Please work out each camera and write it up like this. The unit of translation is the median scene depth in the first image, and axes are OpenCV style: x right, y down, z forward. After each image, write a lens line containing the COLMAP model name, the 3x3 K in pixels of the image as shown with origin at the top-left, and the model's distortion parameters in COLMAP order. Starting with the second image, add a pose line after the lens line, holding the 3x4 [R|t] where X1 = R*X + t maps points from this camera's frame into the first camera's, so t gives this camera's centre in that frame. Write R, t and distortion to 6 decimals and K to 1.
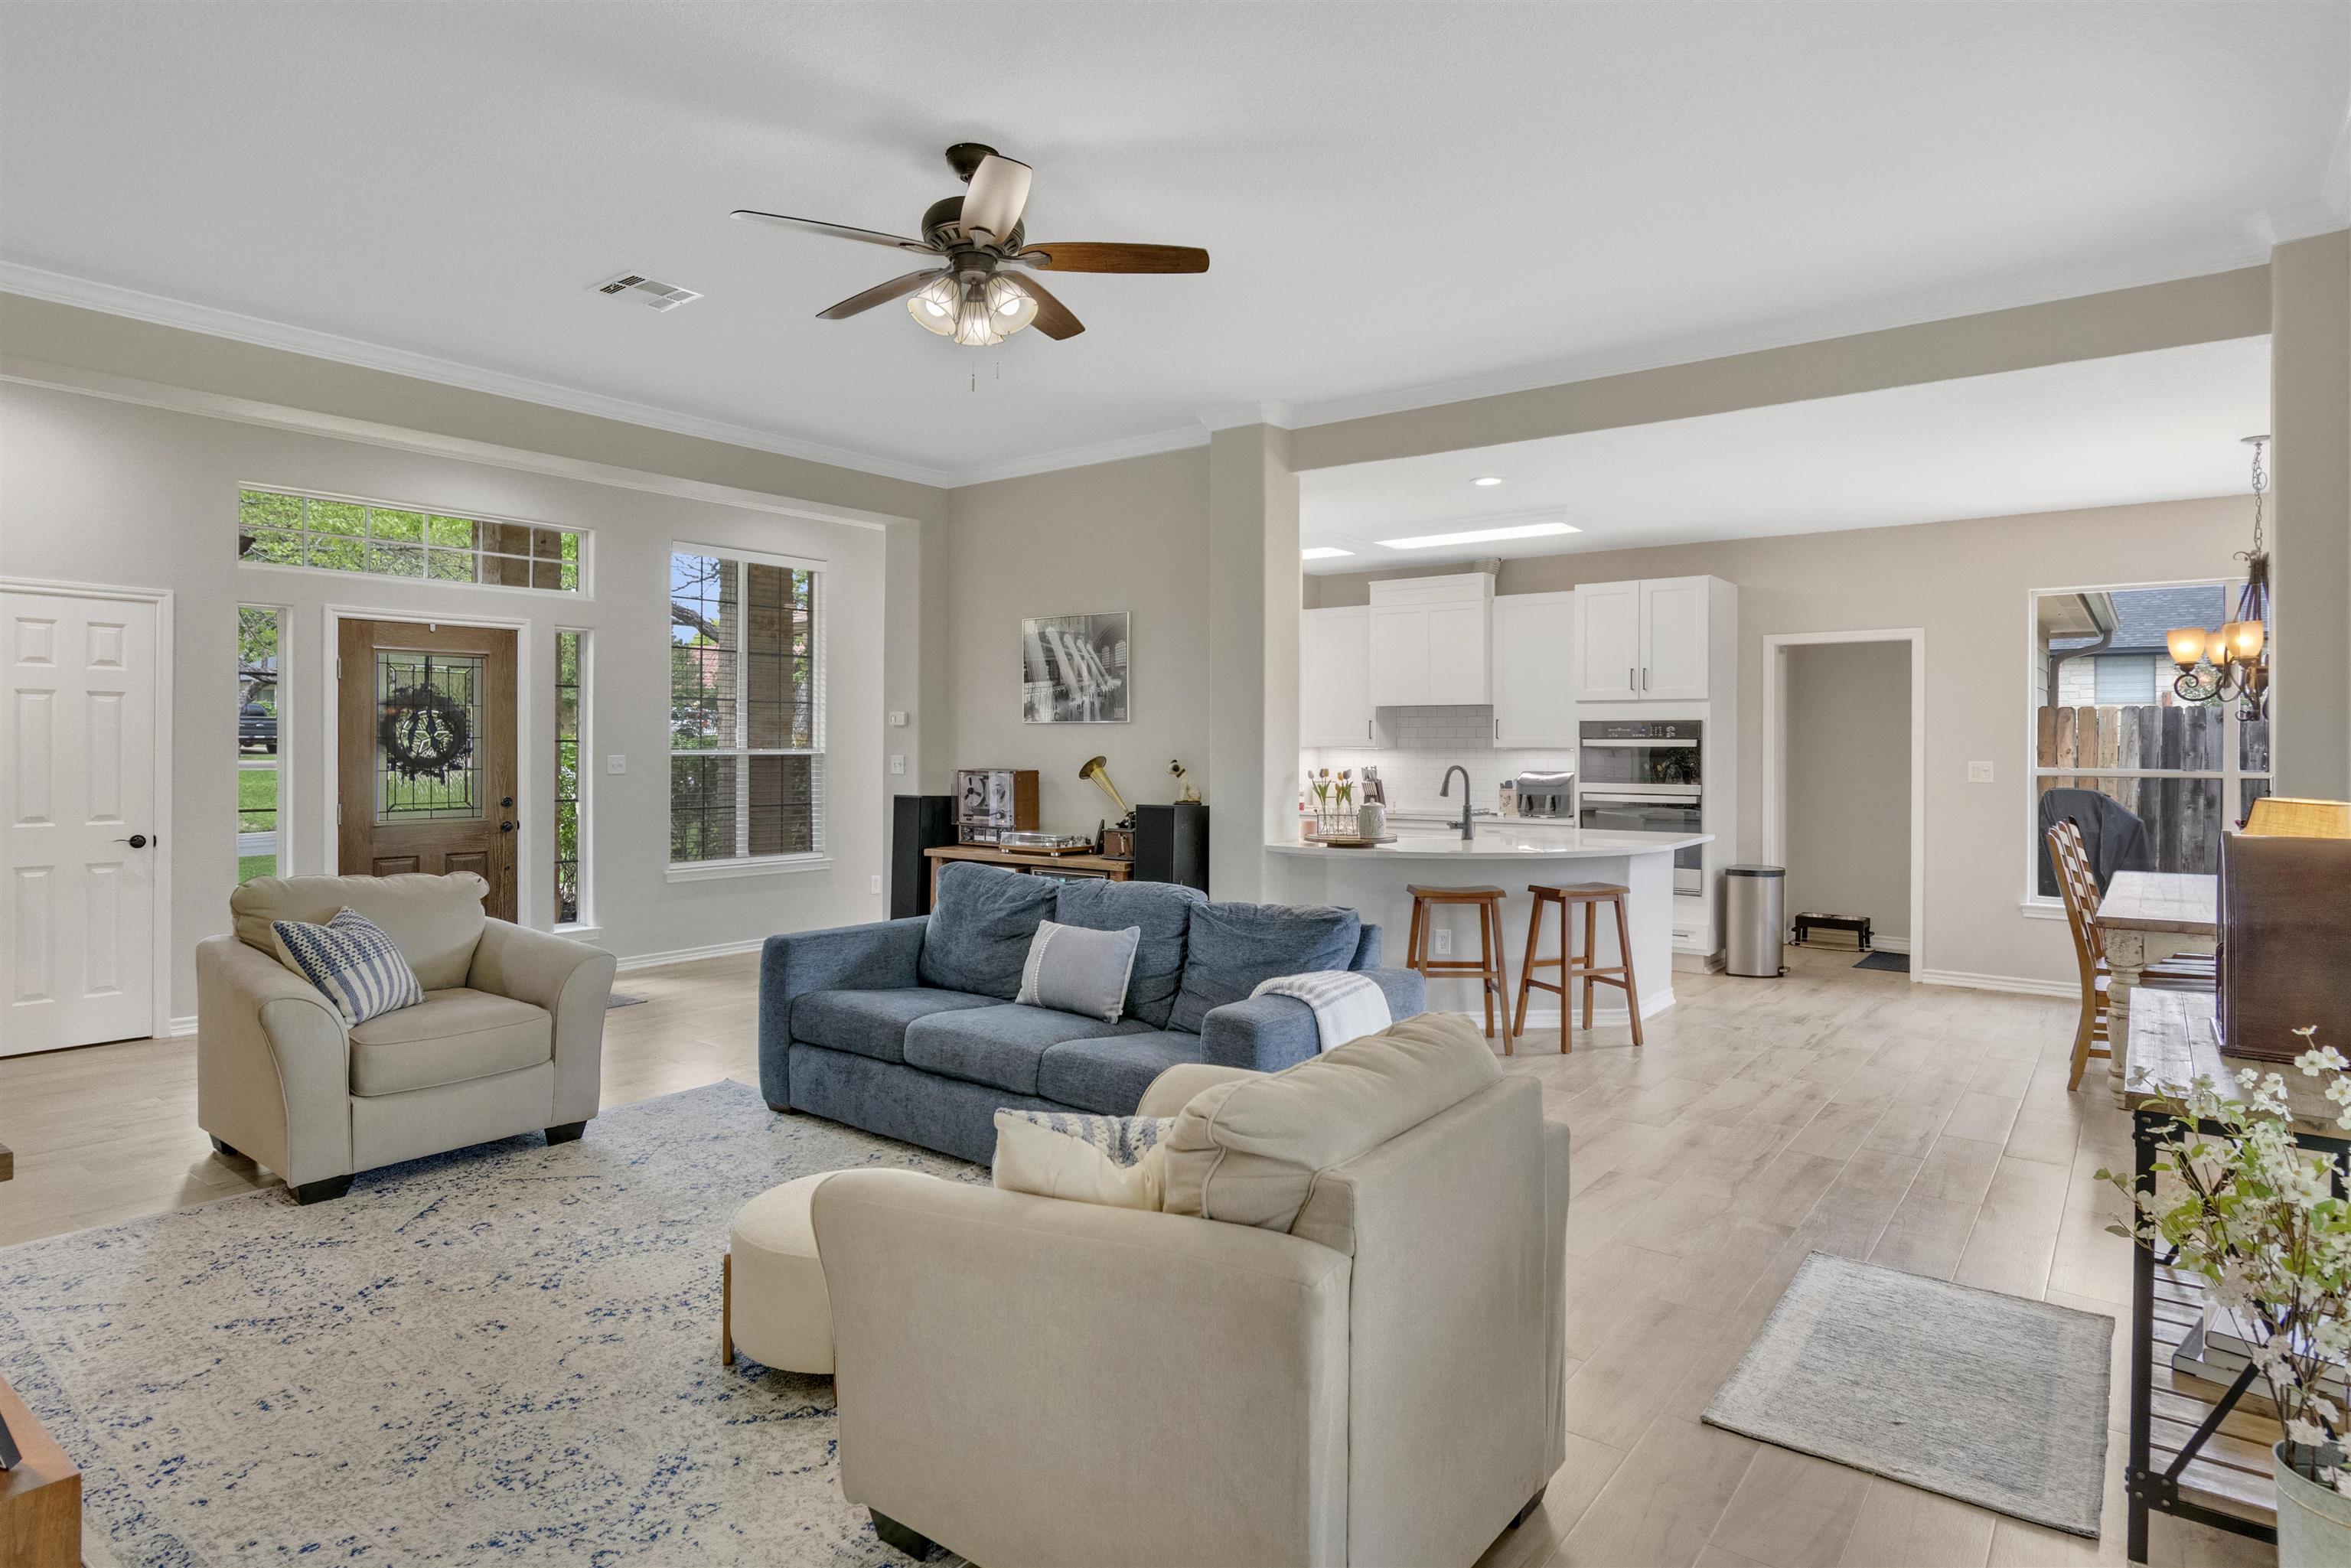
lens RADIAL K [[1286.6, 0, 1183.2], [0, 1286.6, 762.0], [0, 0, 1]] dist [-0.001187, -0.004287]
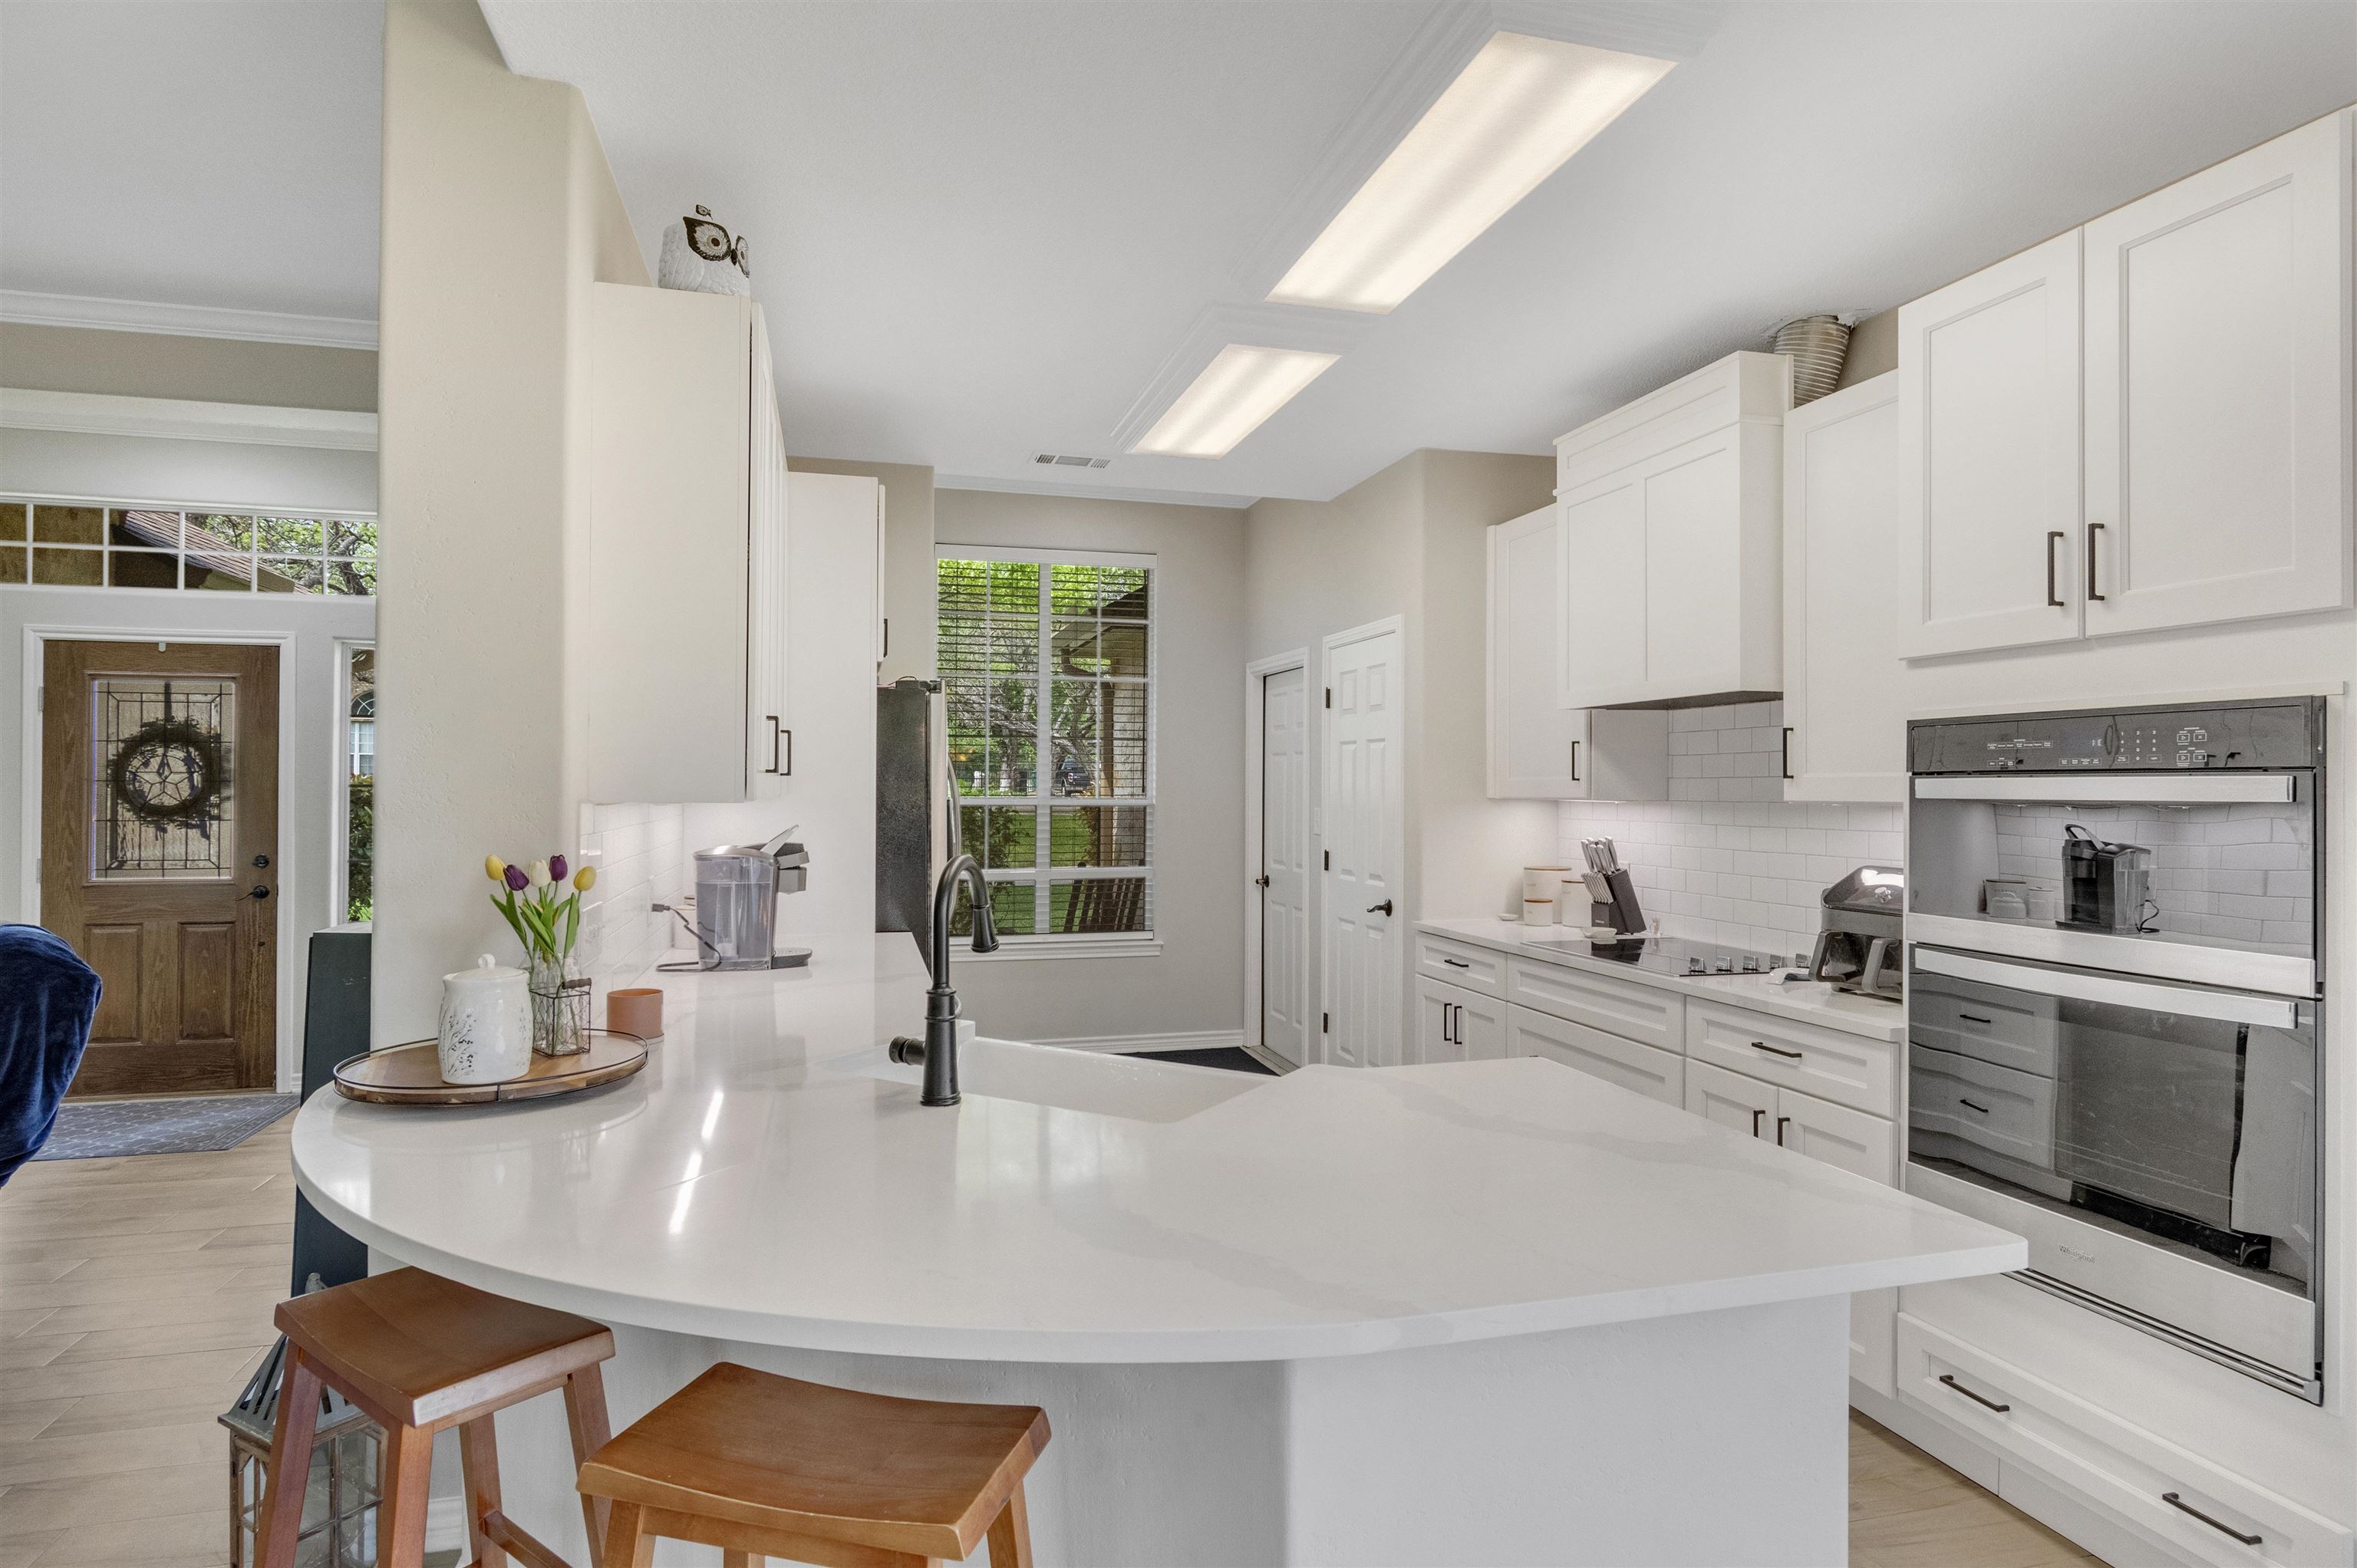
lens RADIAL K [[1289.8, 0, 1179.9], [0, 1289.8, 781.7], [0, 0, 1]] dist [-0.001187, -0.004287]
pose [[0.784367, -0.002472, -0.620293, 0.418589], [-0.009956, 0.999813, -0.016574, -0.010508], [0.620218, 0.019176, 0.784195, 0.723529]]
